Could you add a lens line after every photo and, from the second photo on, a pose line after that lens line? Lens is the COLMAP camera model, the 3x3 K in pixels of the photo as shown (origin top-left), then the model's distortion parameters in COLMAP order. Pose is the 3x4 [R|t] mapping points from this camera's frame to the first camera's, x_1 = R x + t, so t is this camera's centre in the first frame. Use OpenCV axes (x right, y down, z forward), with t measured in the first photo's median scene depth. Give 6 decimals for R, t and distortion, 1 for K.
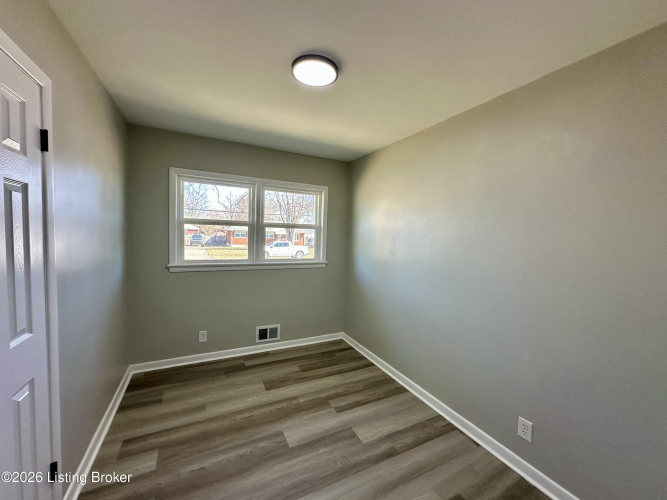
lens RADIAL K [[271.1, 0, 333.5], [0, 271.1, 250.0], [0, 0, 1]] dist [0.000664, 0.000046]
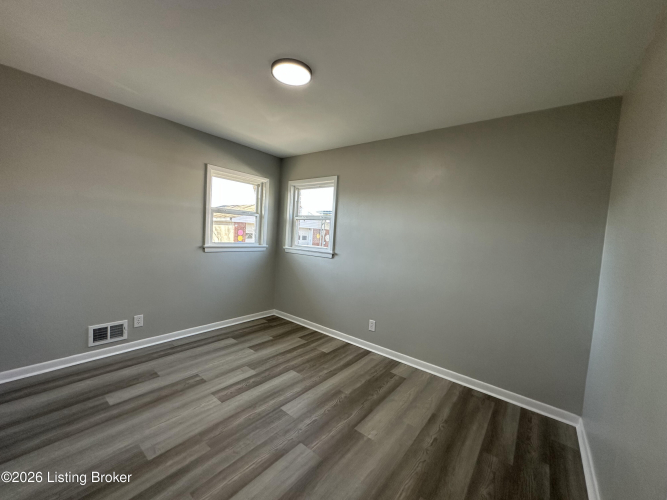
lens RADIAL K [[266.1, 0, 333.5], [0, 266.1, 250.0], [0, 0, 1]] dist [-0.000280, 0.000010]
pose [[0.905595, 0.015891, 0.423846, -0.228661], [-0.036212, 0.998546, 0.039934, 0.003210], [-0.422595, -0.051512, 0.904854, -0.101226]]
